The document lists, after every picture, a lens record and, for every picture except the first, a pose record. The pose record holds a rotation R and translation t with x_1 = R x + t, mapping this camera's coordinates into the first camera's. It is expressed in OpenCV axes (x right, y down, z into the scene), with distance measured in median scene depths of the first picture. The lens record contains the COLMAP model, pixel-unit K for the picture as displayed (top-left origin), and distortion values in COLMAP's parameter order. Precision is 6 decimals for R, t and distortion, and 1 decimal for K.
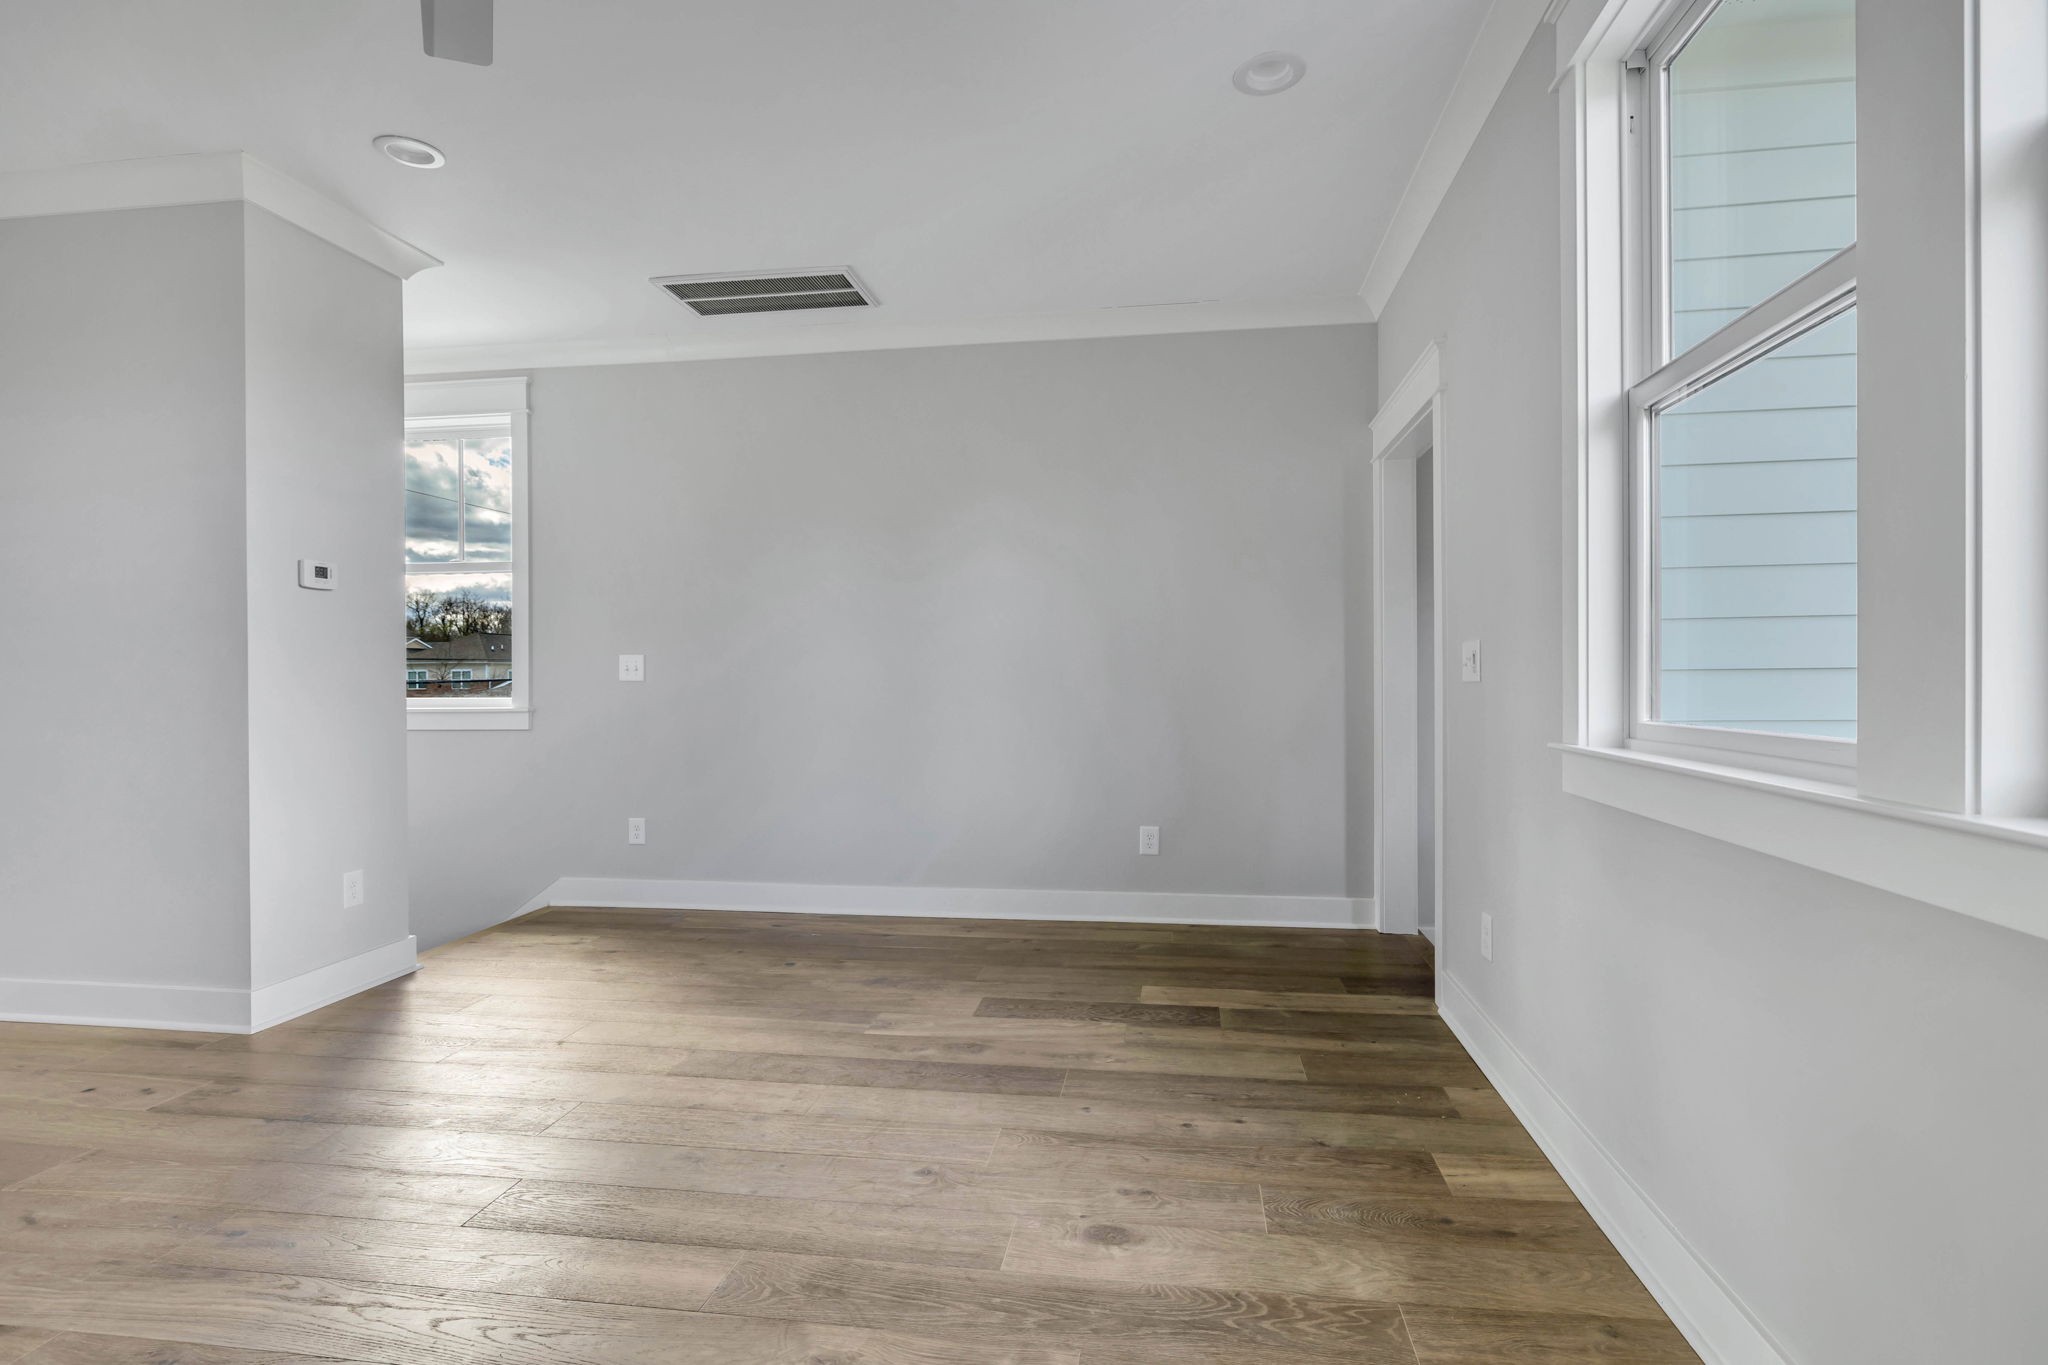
lens RADIAL K [[981.8, 0, 1011.6], [0, 981.8, 679.9], [0, 0, 1]] dist [-0.014123, -0.001668]
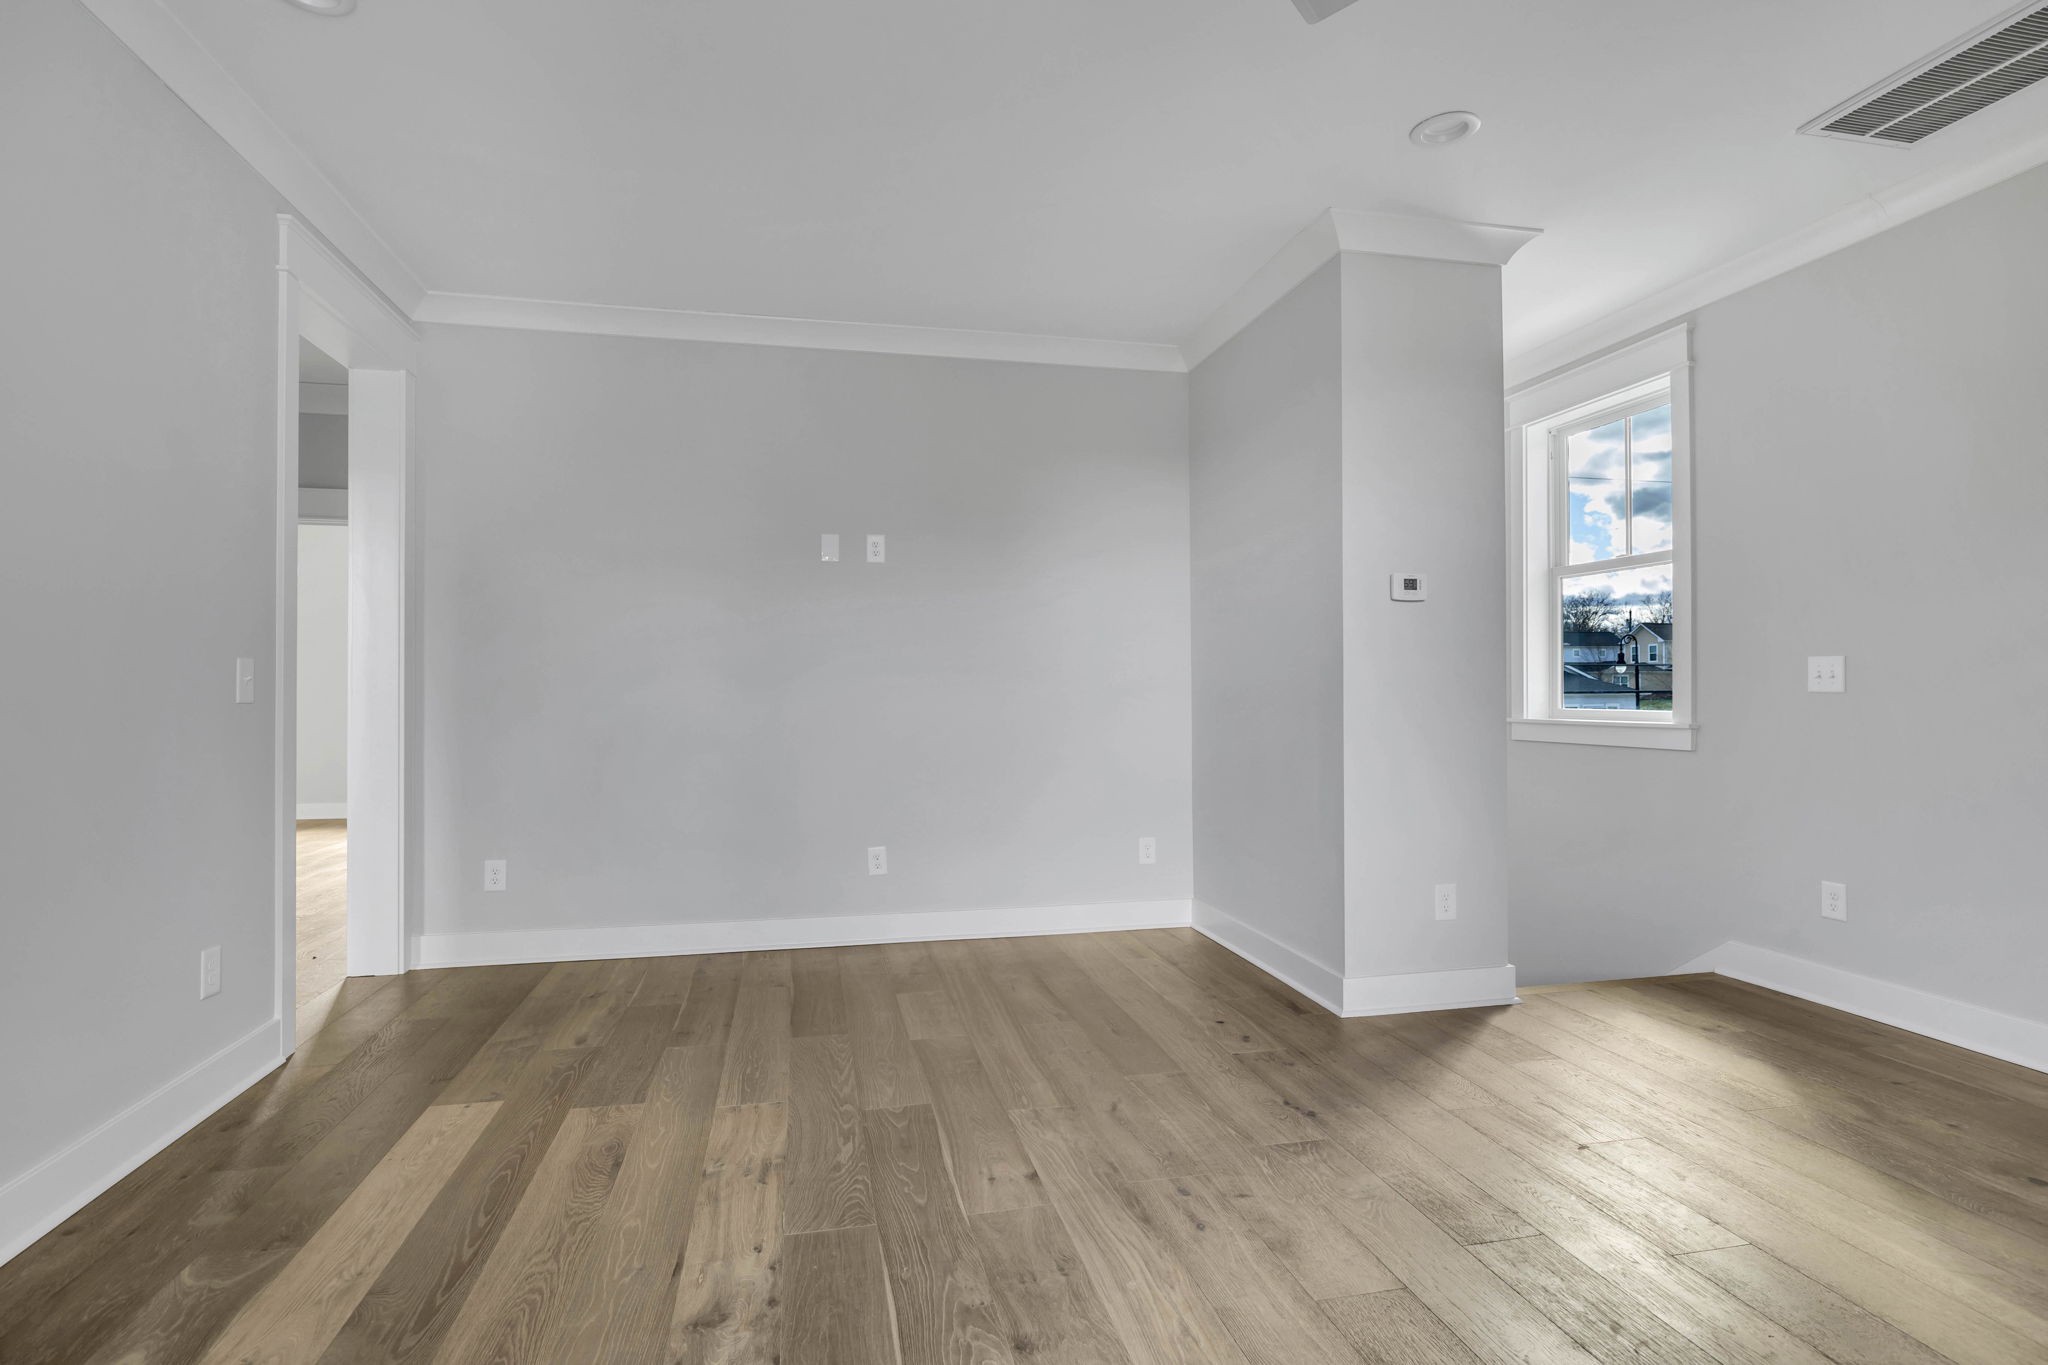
lens RADIAL K [[981.8, 0, 993.0], [0, 981.8, 681.3], [0, 0, 1]] dist [-0.014123, -0.001668]
pose [[0.344667, -0.005246, -0.938710, 0.104493], [-0.001004, 0.999982, -0.005957, -0.002782], [0.938724, 0.002996, 0.344656, 0.246092]]
